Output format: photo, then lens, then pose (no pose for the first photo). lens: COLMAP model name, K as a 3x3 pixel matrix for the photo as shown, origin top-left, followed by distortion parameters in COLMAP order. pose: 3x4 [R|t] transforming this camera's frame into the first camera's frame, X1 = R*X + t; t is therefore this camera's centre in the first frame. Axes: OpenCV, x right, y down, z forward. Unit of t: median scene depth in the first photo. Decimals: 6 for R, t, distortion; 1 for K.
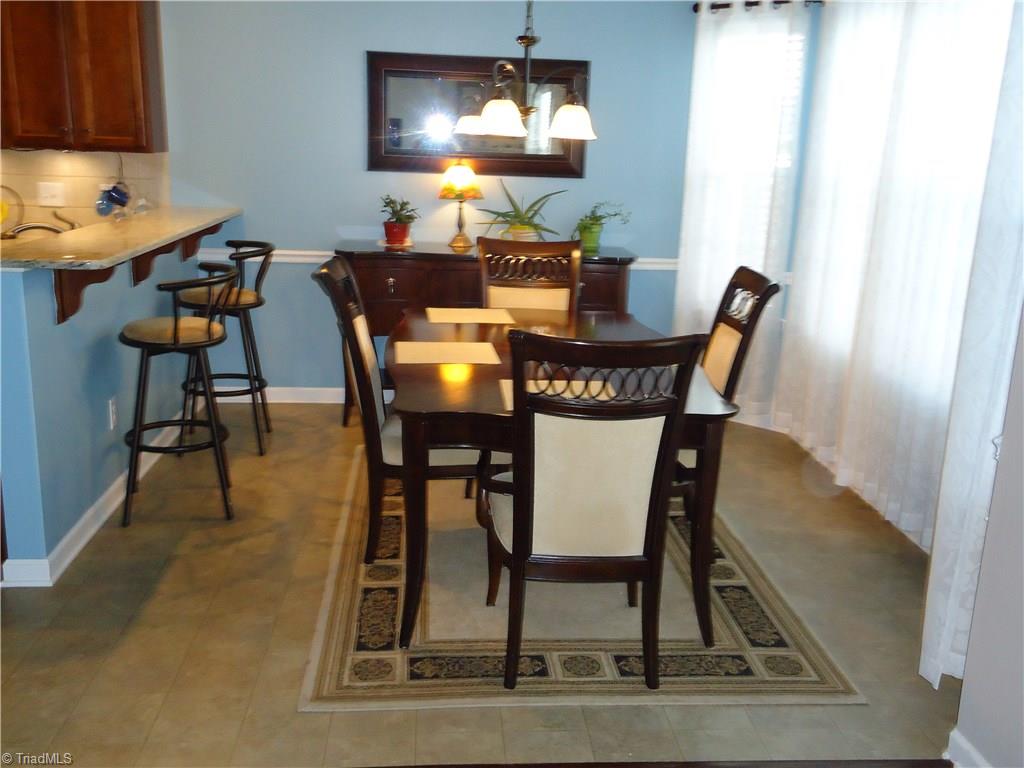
lens RADIAL K [[989.0, 0, 516.7], [0, 989.0, 380.2], [0, 0, 1]] dist [0.061139, -0.005779]
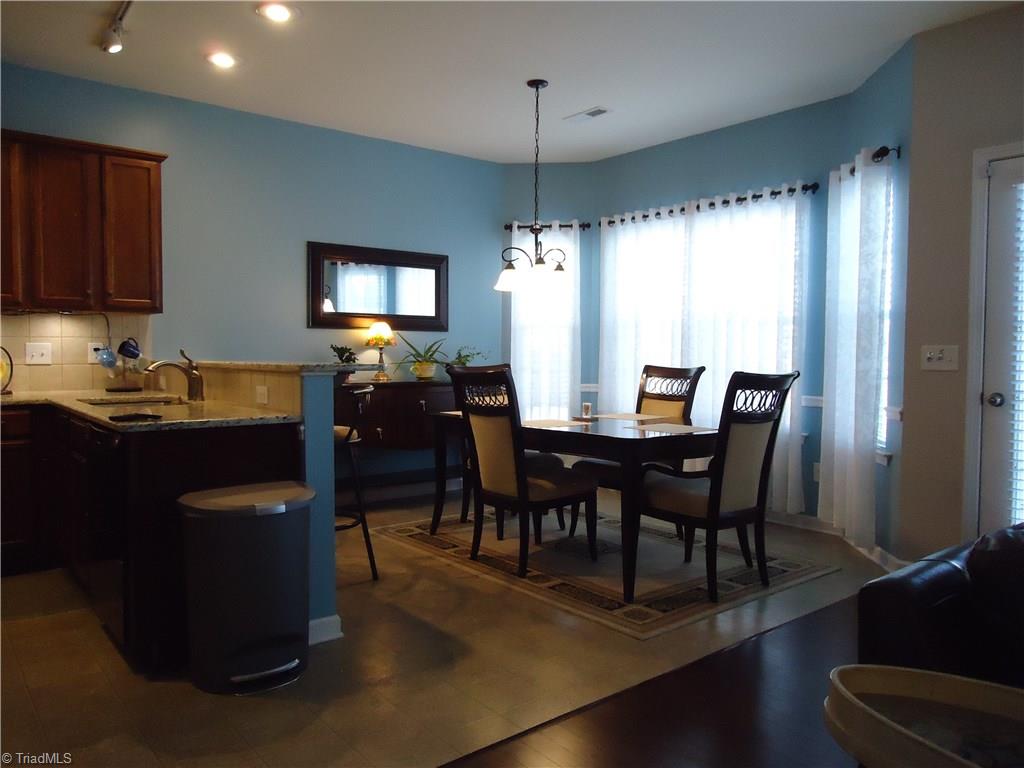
lens RADIAL K [[750.6, 0, 514.4], [0, 750.6, 381.2], [0, 0, 1]] dist [0.001821, -0.000584]
pose [[0.823789, -0.052661, 0.564446, -0.538330], [0.158916, 0.977206, -0.140762, 0.044865], [-0.544167, 0.205658, 0.813380, 0.064108]]
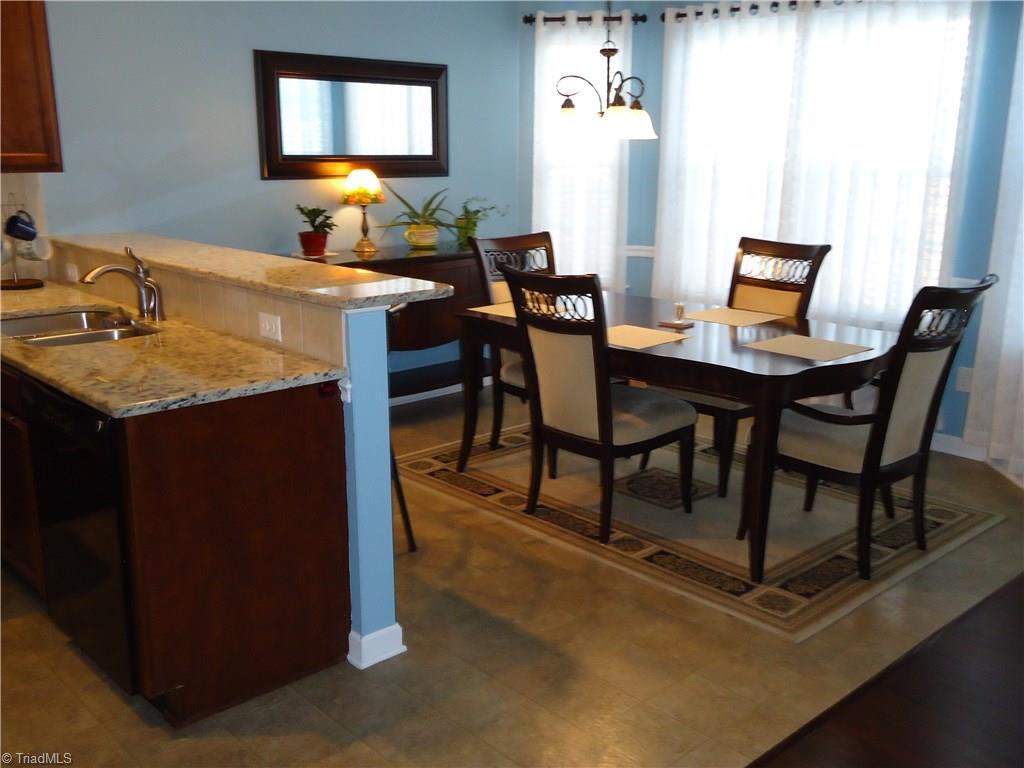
lens RADIAL K [[989.0, 0, 516.7], [0, 989.0, 380.2], [0, 0, 1]] dist [0.061139, -0.005779]
pose [[0.784975, -0.174761, 0.594368, -0.601188], [0.169662, 0.983352, 0.065063, -0.052697], [-0.595843, 0.049769, 0.801557, 0.139665]]
